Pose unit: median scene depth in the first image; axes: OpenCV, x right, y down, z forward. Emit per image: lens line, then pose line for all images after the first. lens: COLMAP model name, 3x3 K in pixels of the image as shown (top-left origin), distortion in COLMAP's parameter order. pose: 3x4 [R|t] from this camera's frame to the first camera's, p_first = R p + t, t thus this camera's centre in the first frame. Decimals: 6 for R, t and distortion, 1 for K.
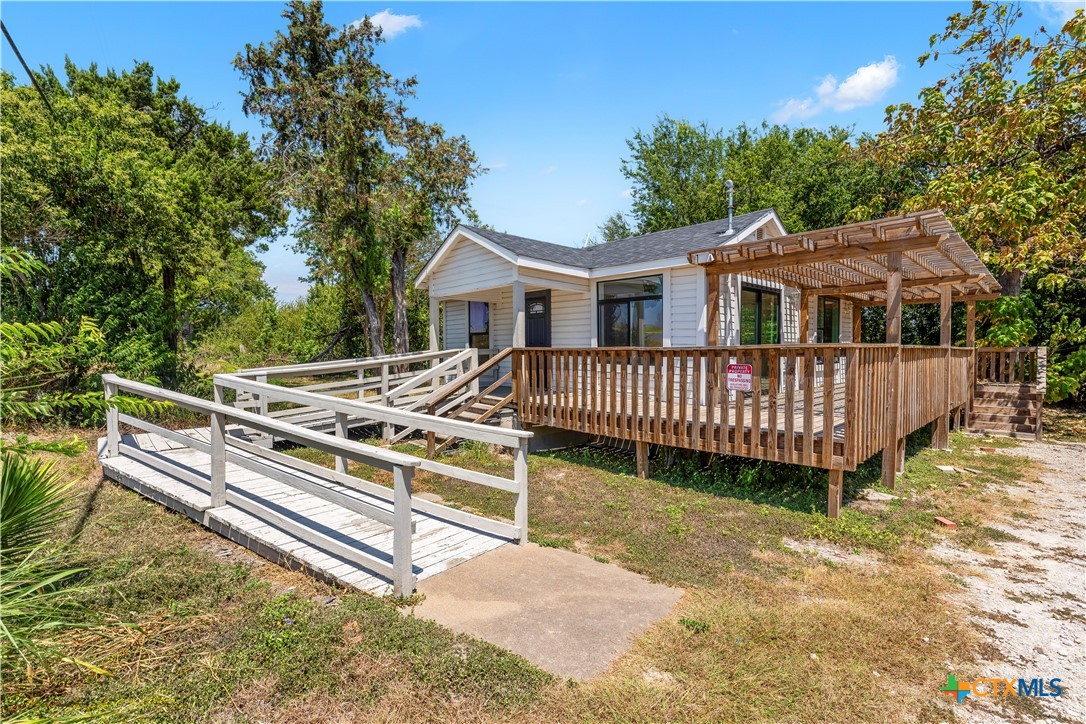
lens RADIAL K [[482.6, 0, 546.0], [0, 482.6, 364.4], [0, 0, 1]] dist [-0.030226, 0.022968]
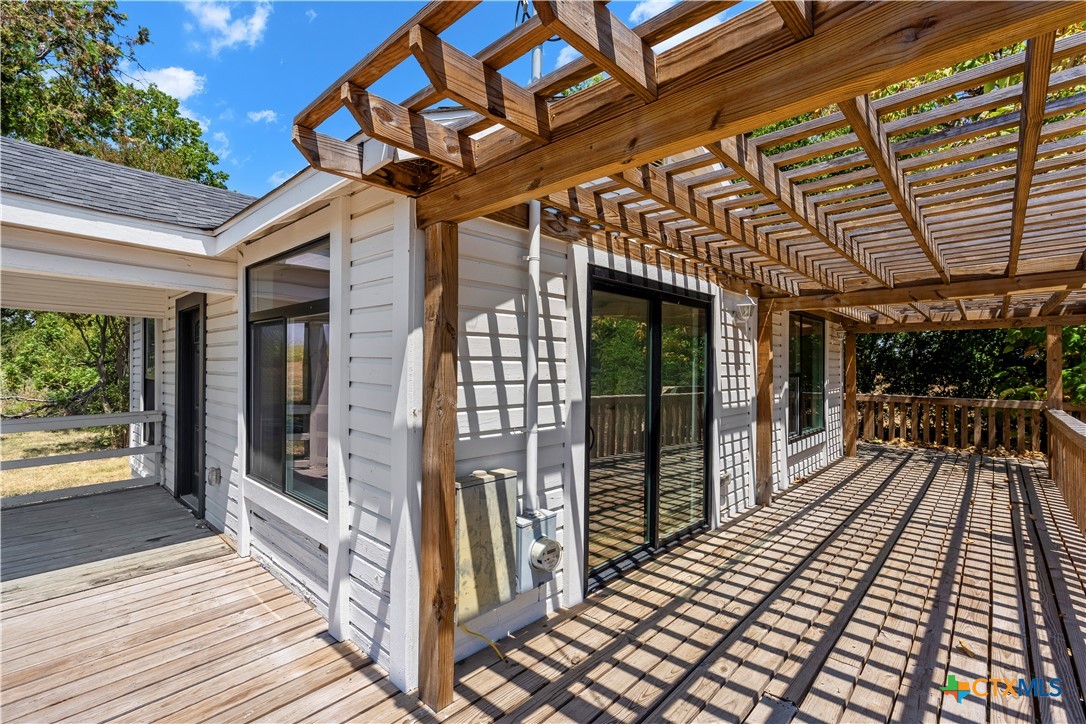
lens RADIAL K [[482.6, 0, 546.0], [0, 482.6, 364.4], [0, 0, 1]] dist [-0.030226, 0.022968]
pose [[0.998004, 0.007962, 0.062650, 0.310358], [-0.005605, 0.999273, -0.037717, -0.075233], [-0.062905, 0.037290, 0.997323, 0.571378]]
